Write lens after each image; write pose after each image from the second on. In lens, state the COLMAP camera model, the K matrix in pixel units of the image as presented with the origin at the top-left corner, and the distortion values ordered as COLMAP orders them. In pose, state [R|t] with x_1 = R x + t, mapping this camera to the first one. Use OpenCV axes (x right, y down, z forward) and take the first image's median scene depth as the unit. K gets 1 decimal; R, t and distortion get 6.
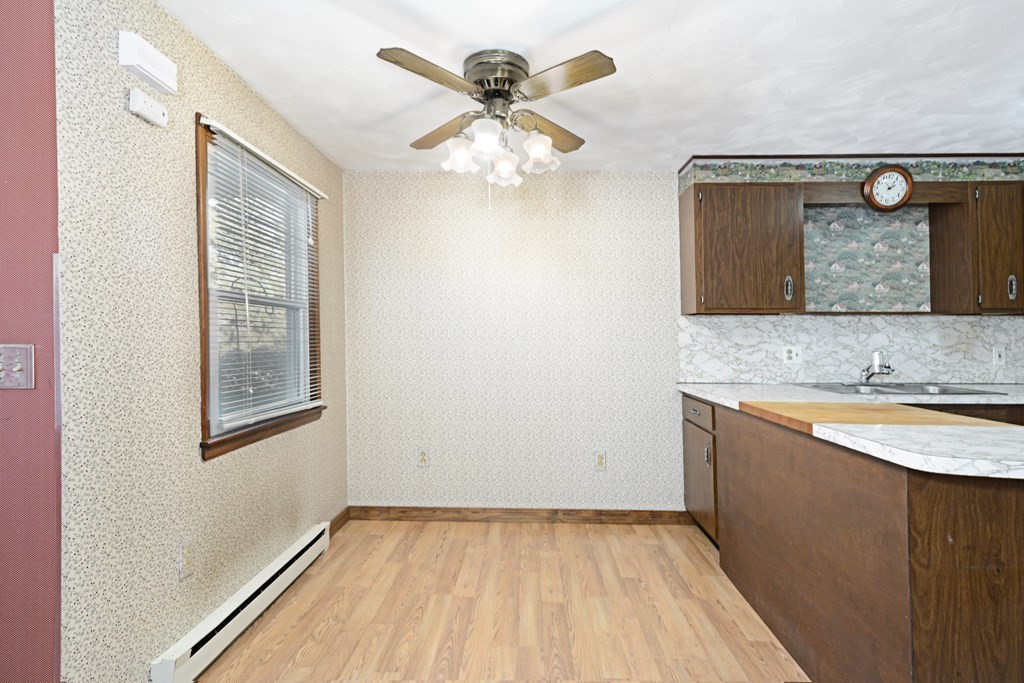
lens RADIAL K [[462.2, 0, 492.8], [0, 462.2, 327.9], [0, 0, 1]] dist [0.014929, -0.005087]
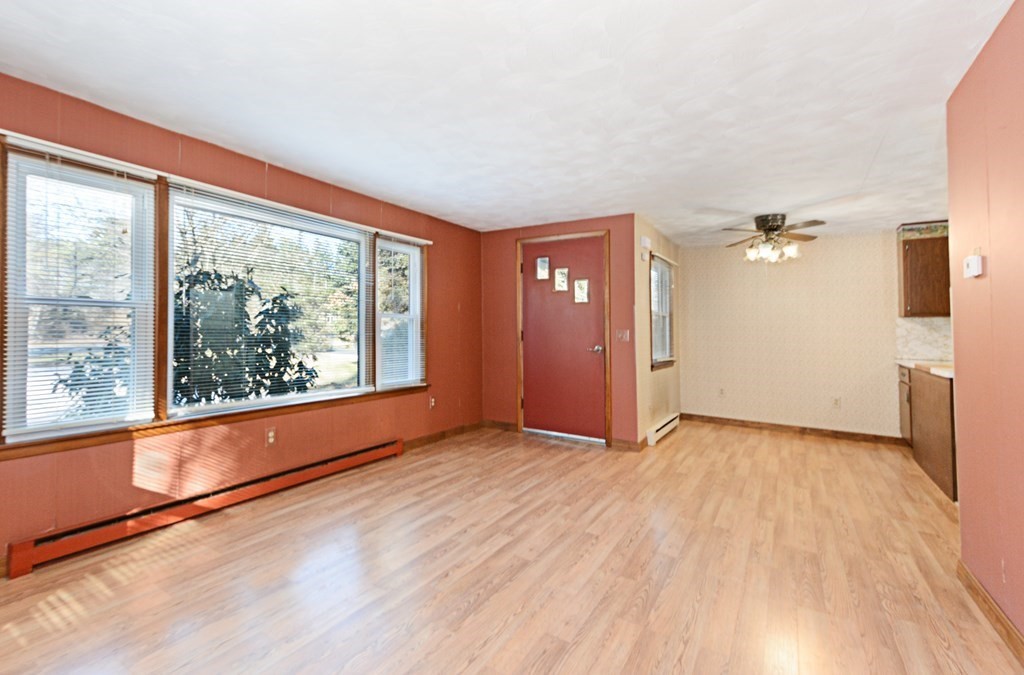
lens RADIAL K [[395.3, 0, 533.0], [0, 395.3, 325.5], [0, 0, 1]] dist [0.000158, 0.000154]
pose [[0.874735, 0.003095, -0.484591, -0.047494], [0.000556, 0.999973, 0.007391, -0.010363], [0.484601, -0.006734, 0.874710, -0.922482]]
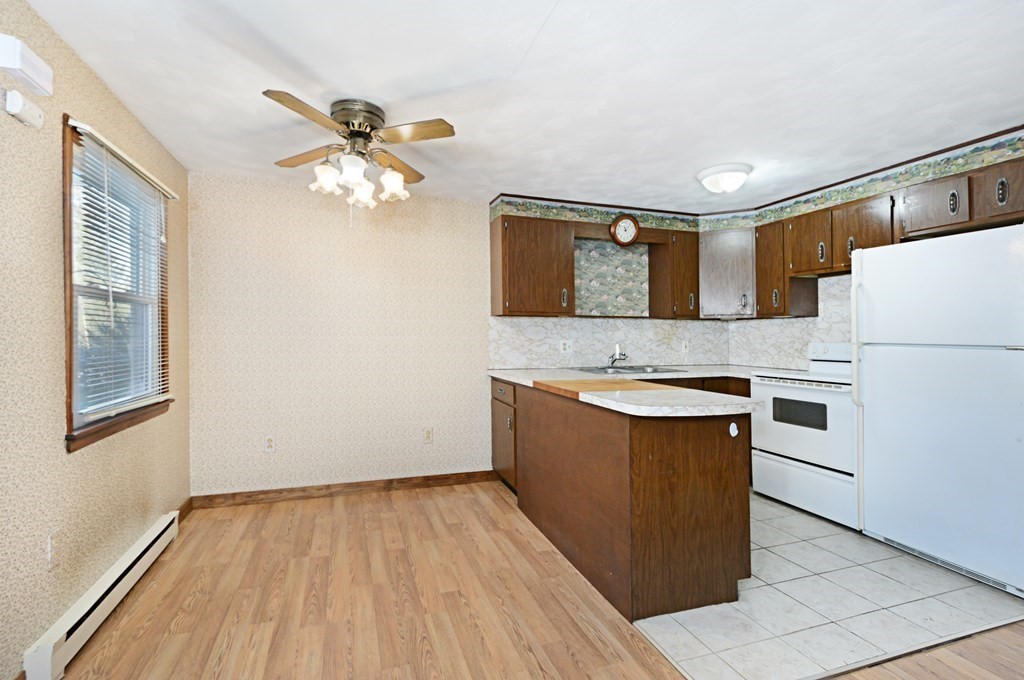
lens RADIAL K [[431.3, 0, 447.3], [0, 431.3, 322.1], [0, 0, 1]] dist [0.012498, -0.000073]
pose [[0.953252, 0.010570, 0.301990, -0.071740], [-0.009161, 0.999940, -0.006080, -0.003134], [-0.302036, 0.003029, 0.953292, -0.102478]]
